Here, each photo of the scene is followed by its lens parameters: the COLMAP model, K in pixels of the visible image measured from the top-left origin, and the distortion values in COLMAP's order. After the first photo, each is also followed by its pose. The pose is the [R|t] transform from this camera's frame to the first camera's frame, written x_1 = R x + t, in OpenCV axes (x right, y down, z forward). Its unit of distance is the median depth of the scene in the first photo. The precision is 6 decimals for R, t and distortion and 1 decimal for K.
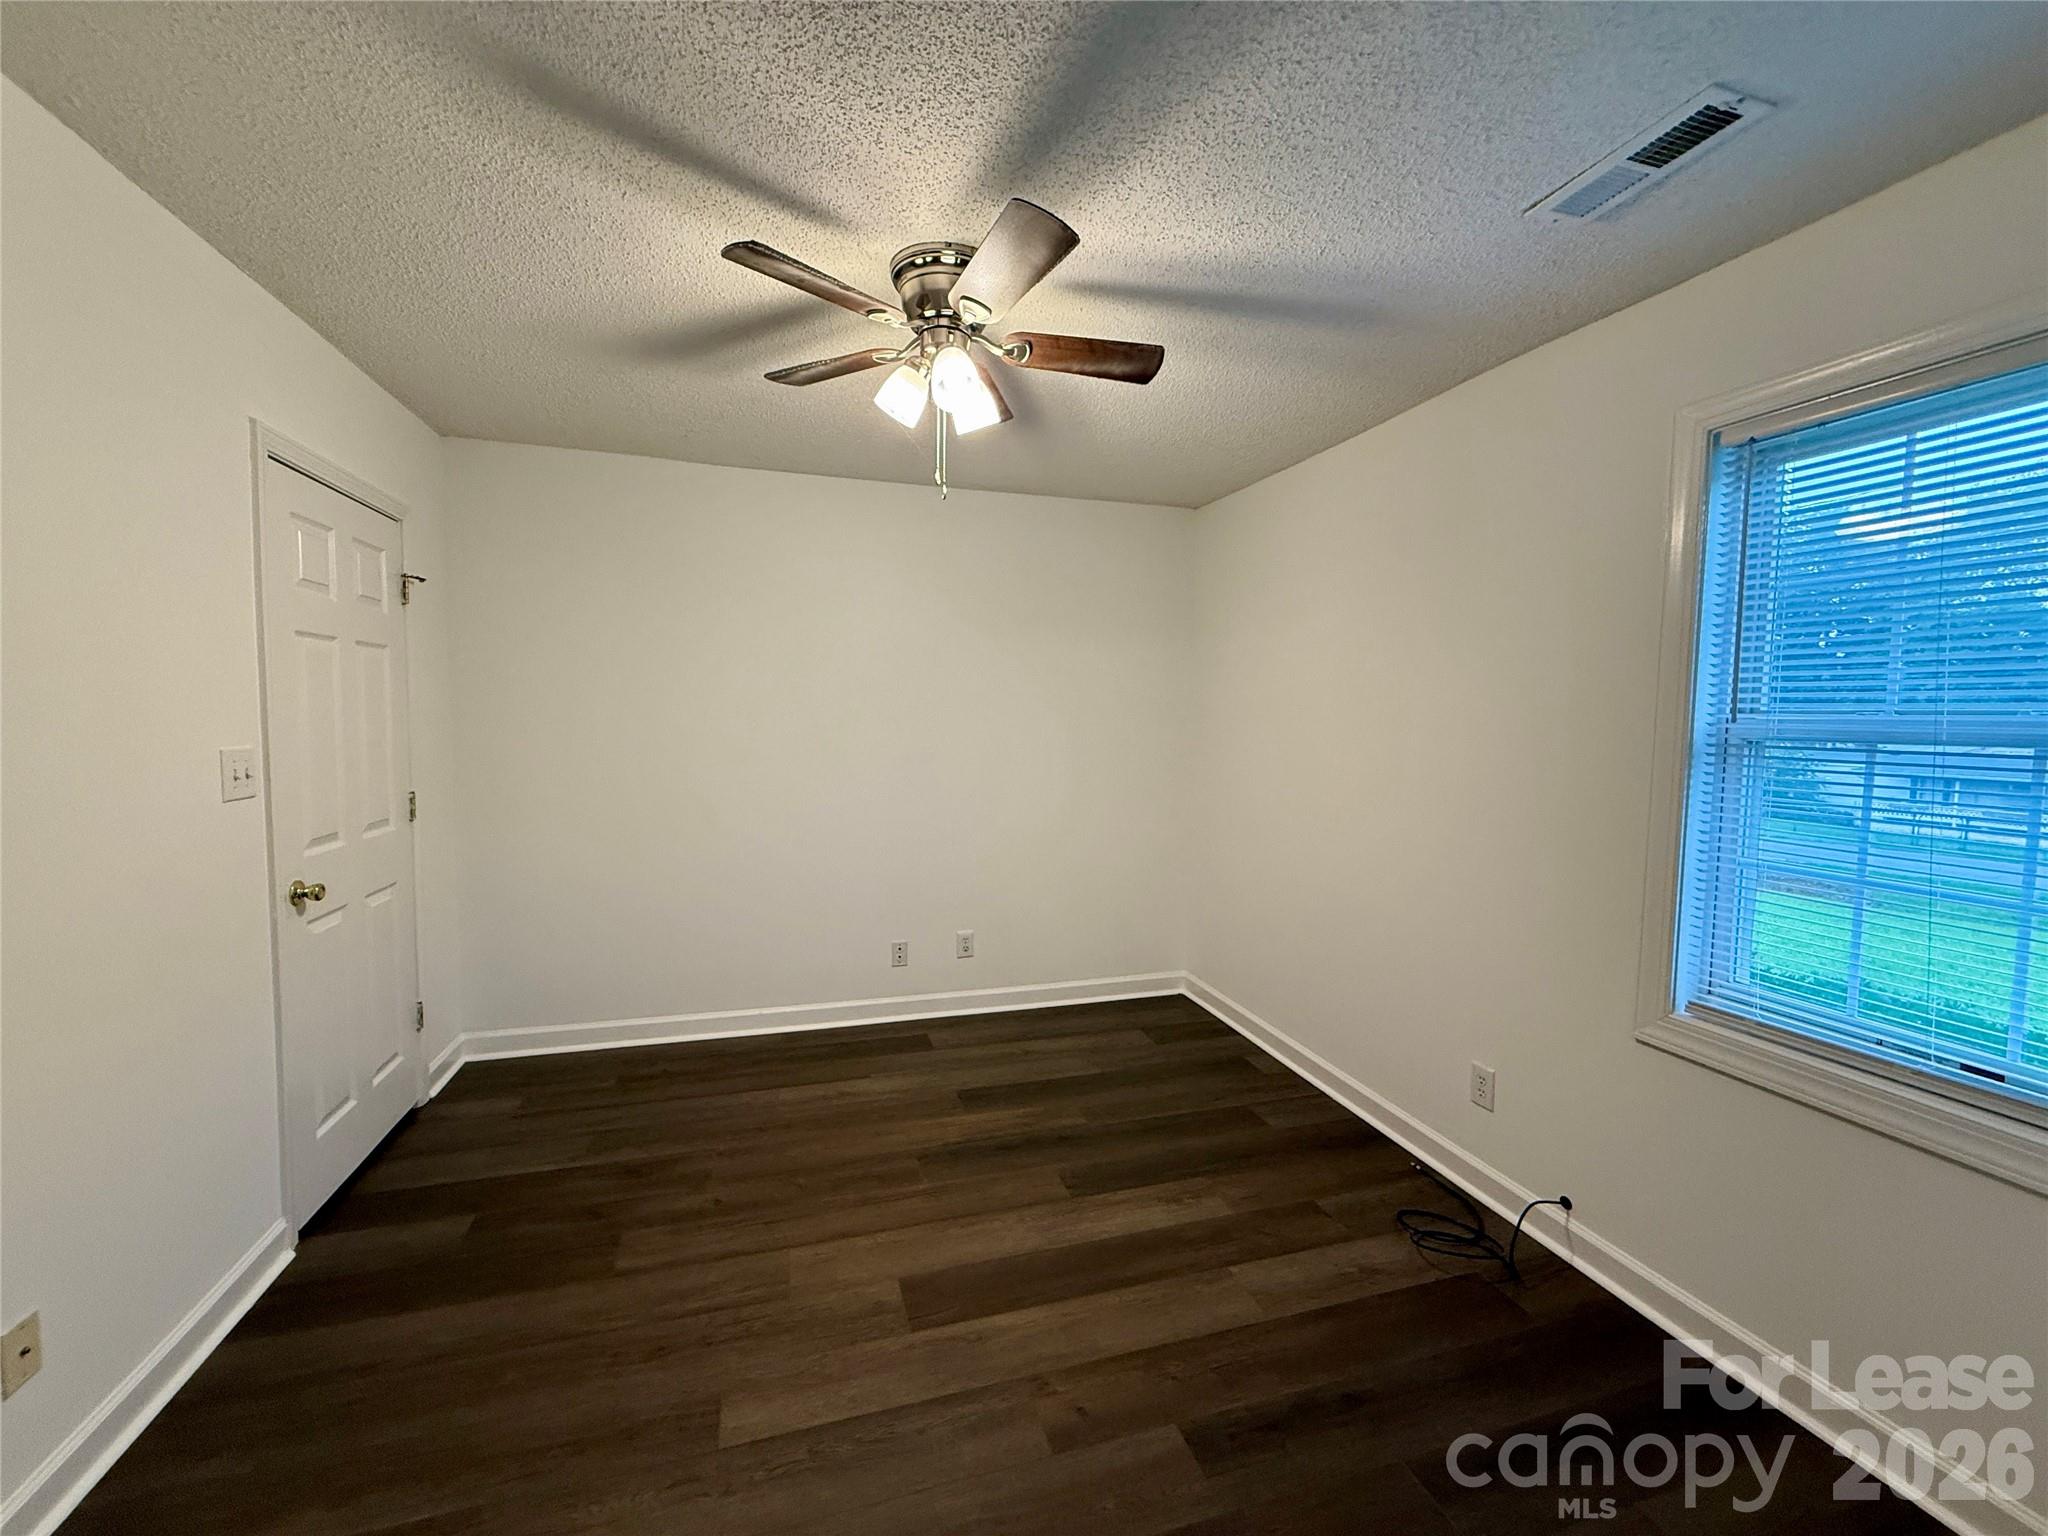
lens RADIAL K [[820.3, 0, 1016.6], [0, 820.3, 767.2], [0, 0, 1]] dist [0.005385, -0.000701]
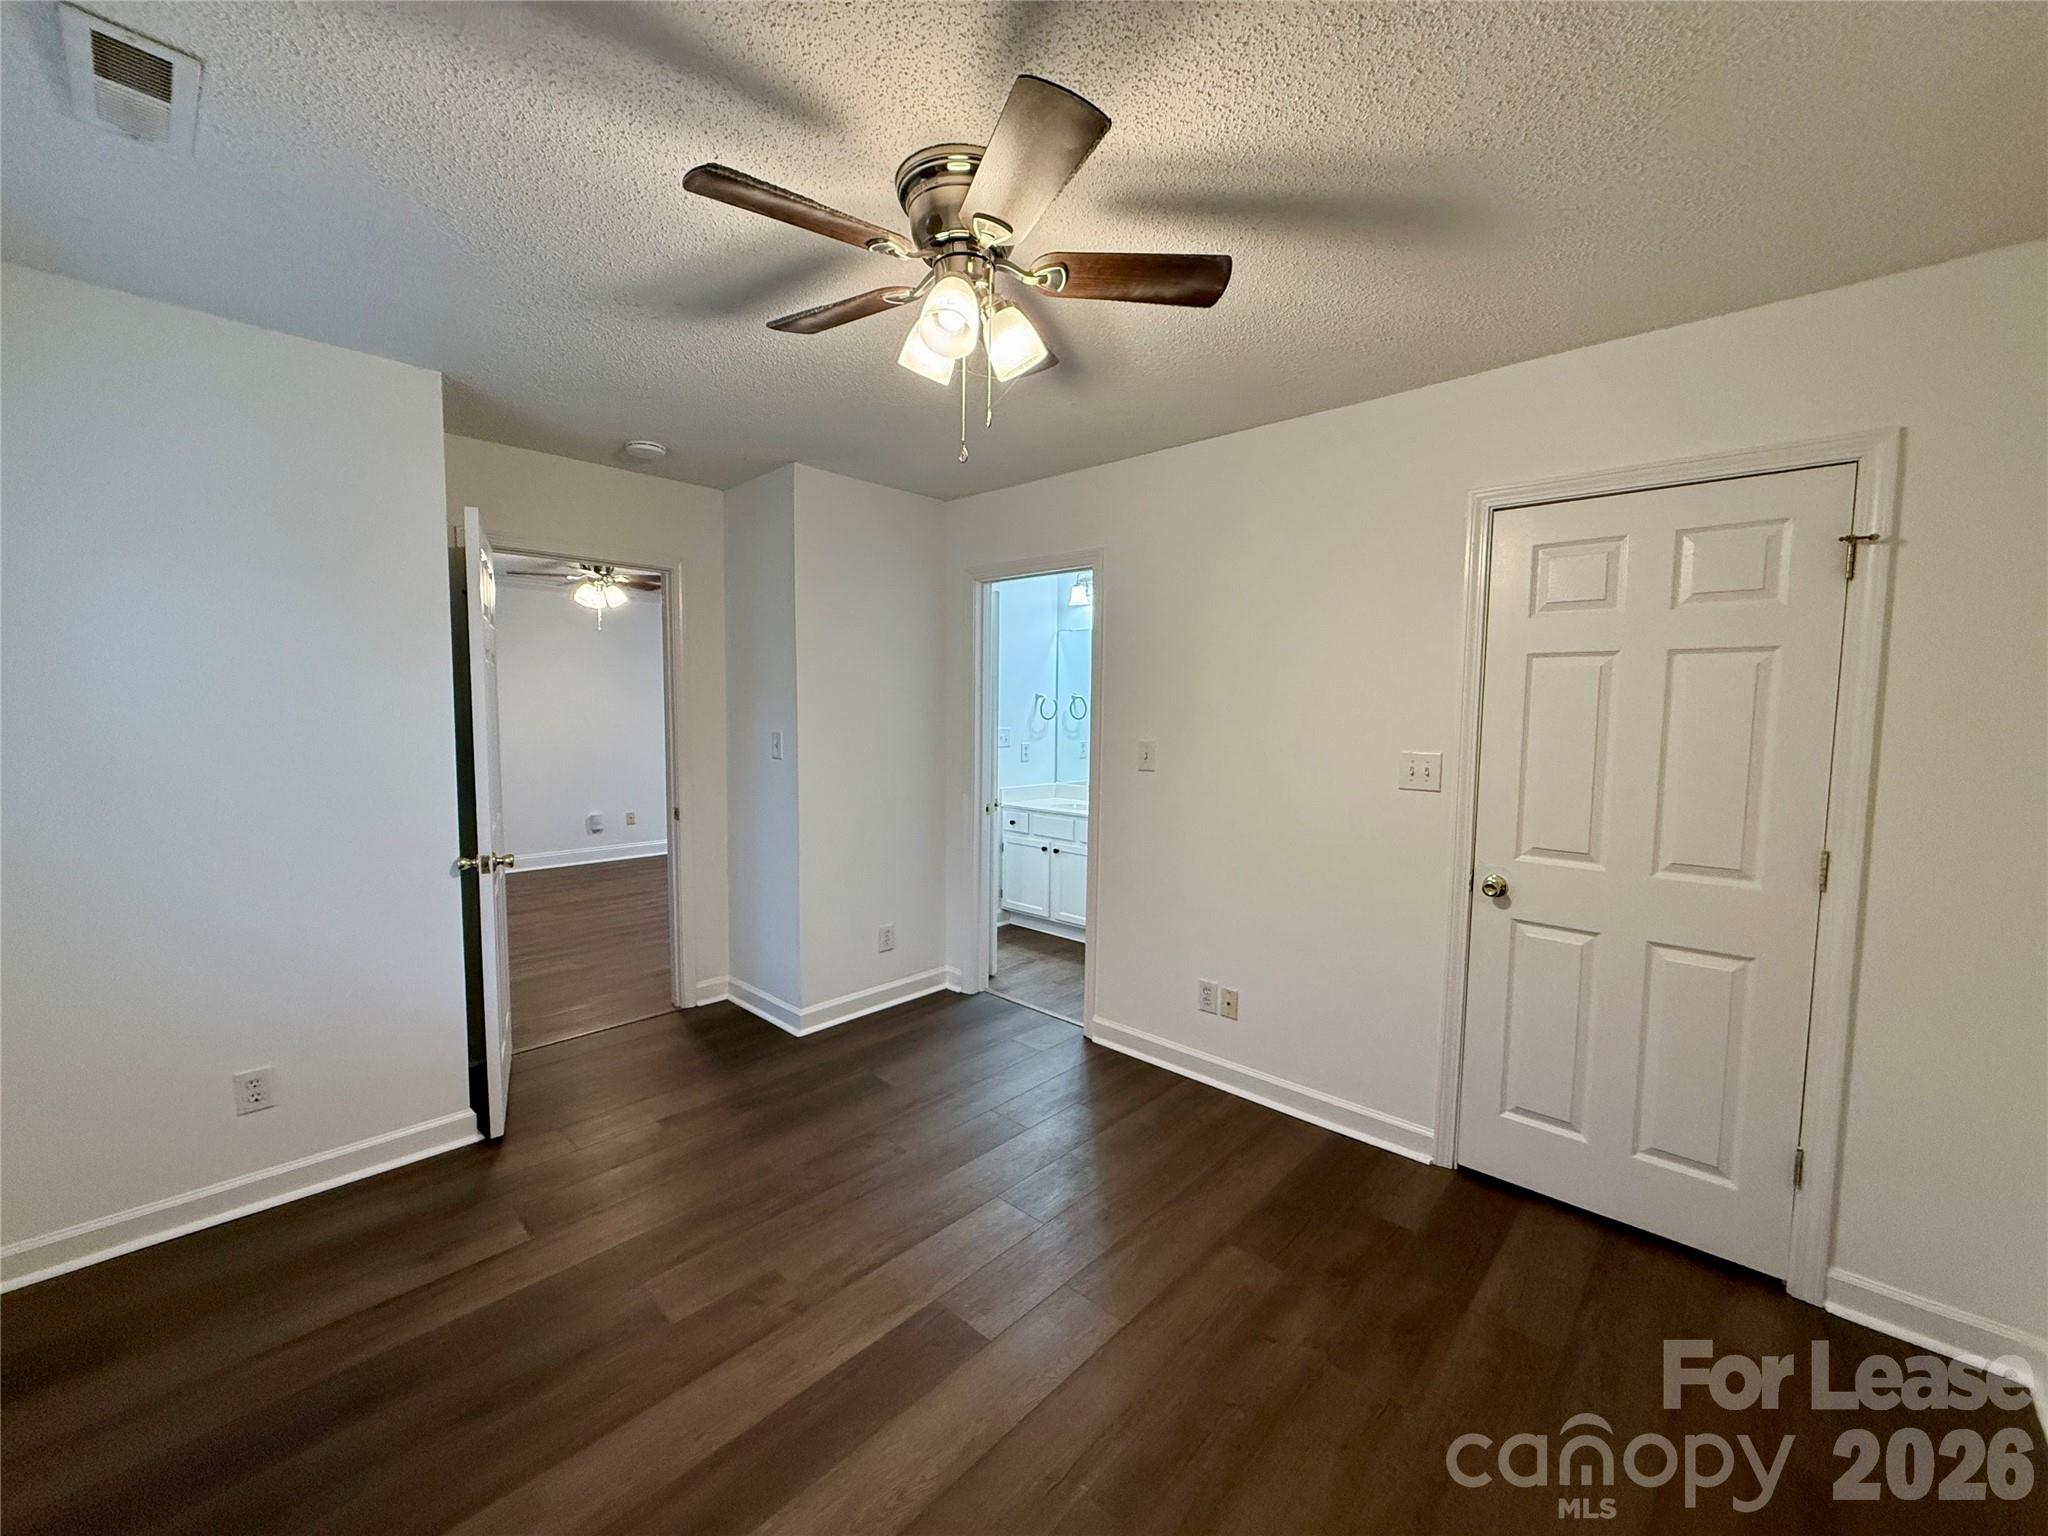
lens RADIAL K [[820.3, 0, 1017.5], [0, 820.3, 769.7], [0, 0, 1]] dist [0.005385, -0.000701]
pose [[-0.860376, 0.010005, -0.509561, 0.292523], [-0.063653, 0.989870, 0.126912, -0.118251], [0.505669, 0.141627, -0.851023, 1.731793]]
